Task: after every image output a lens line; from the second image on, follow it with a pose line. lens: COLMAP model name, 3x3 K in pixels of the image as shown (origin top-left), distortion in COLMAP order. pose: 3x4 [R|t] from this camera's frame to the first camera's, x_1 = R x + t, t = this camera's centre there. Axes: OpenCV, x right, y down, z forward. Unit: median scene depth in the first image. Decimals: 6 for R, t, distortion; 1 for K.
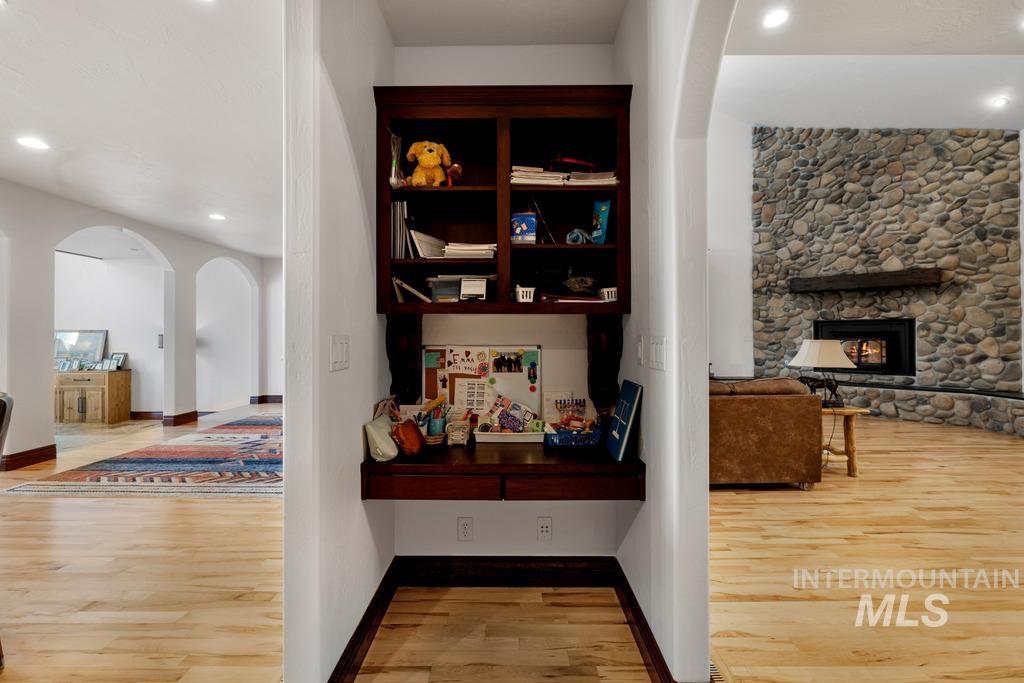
lens RADIAL K [[444.3, 0, 510.9], [0, 444.3, 336.8], [0, 0, 1]] dist [0.000482, 0.000451]
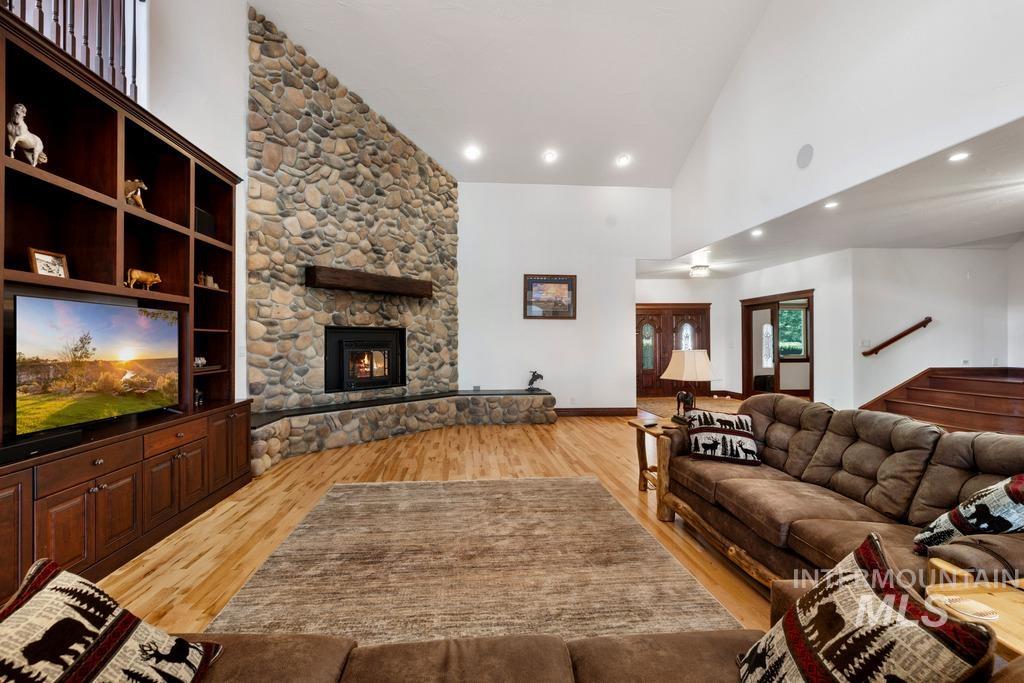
lens RADIAL K [[444.3, 0, 504.5], [0, 444.3, 340.6], [0, 0, 1]] dist [0.000482, 0.000451]
pose [[-0.064615, 0.012067, 0.997837, -0.096007], [0.010879, 0.999876, -0.011387, 0.000732], [-0.997851, 0.010119, -0.064738, 0.803385]]
